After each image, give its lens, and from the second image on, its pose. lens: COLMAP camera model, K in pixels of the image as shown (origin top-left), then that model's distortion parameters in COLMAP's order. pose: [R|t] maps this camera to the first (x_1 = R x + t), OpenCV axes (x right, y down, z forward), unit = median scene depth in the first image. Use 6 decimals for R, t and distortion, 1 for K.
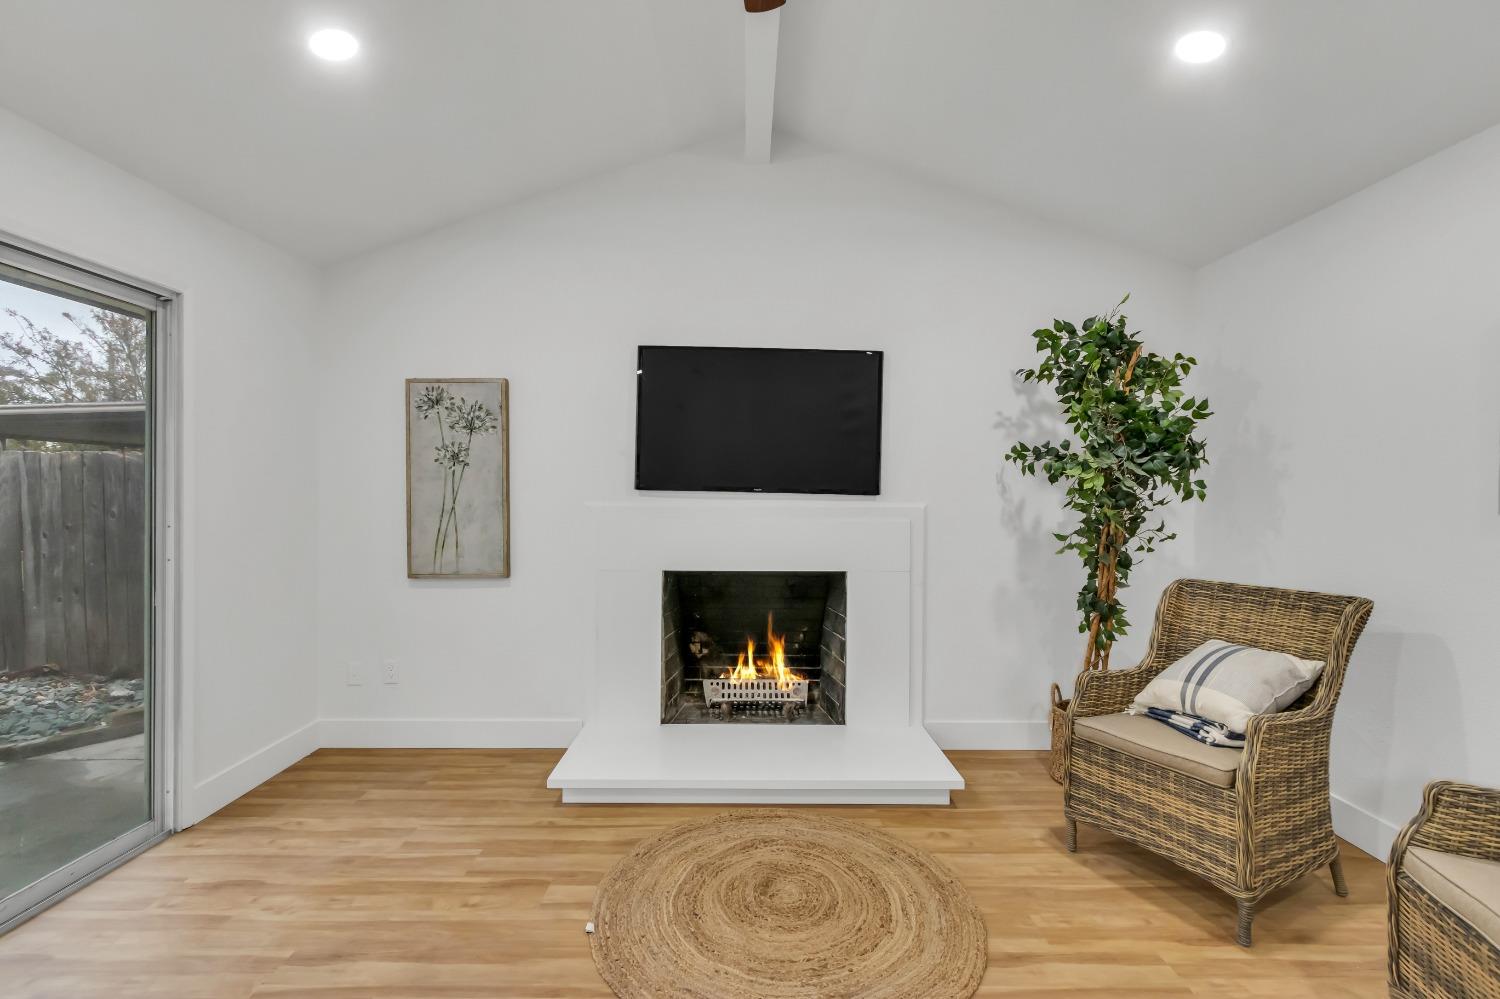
lens RADIAL K [[683.6, 0, 749.3], [0, 683.6, 493.7], [0, 0, 1]] dist [0.006435, -0.000033]
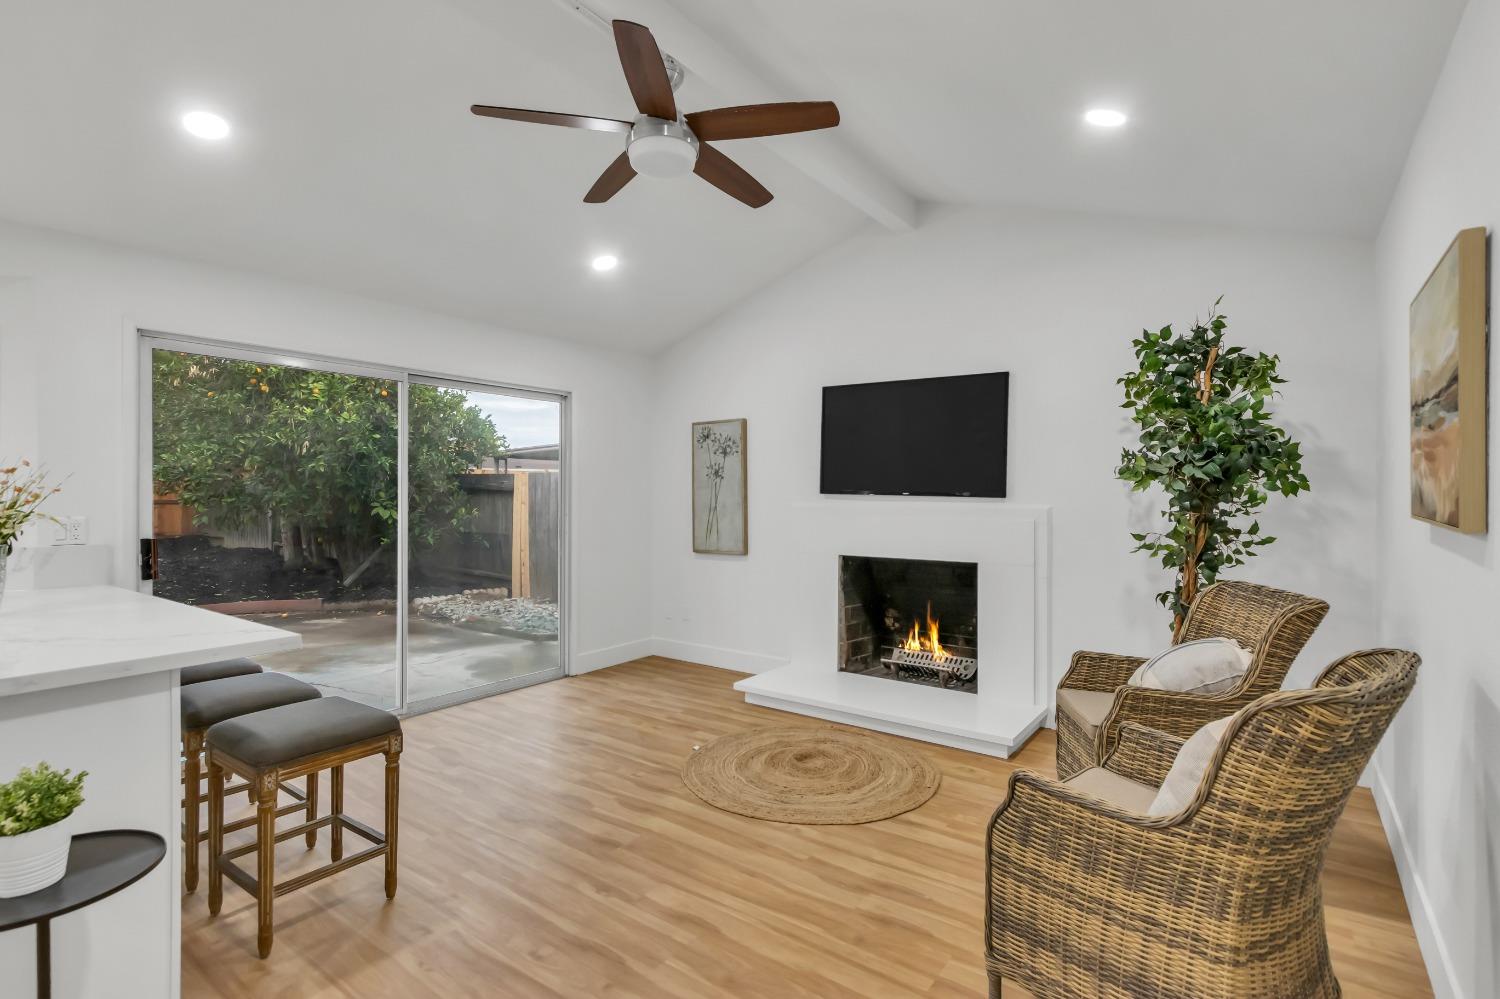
lens RADIAL K [[730.4, 0, 748.3], [0, 730.4, 491.6], [0, 0, 1]] dist [0.000119, 0.000043]
pose [[0.797545, -0.007157, -0.603216, 0.641954], [0.003743, 0.999969, -0.006915, -0.001246], [0.603247, 0.003258, 0.797548, -0.256294]]
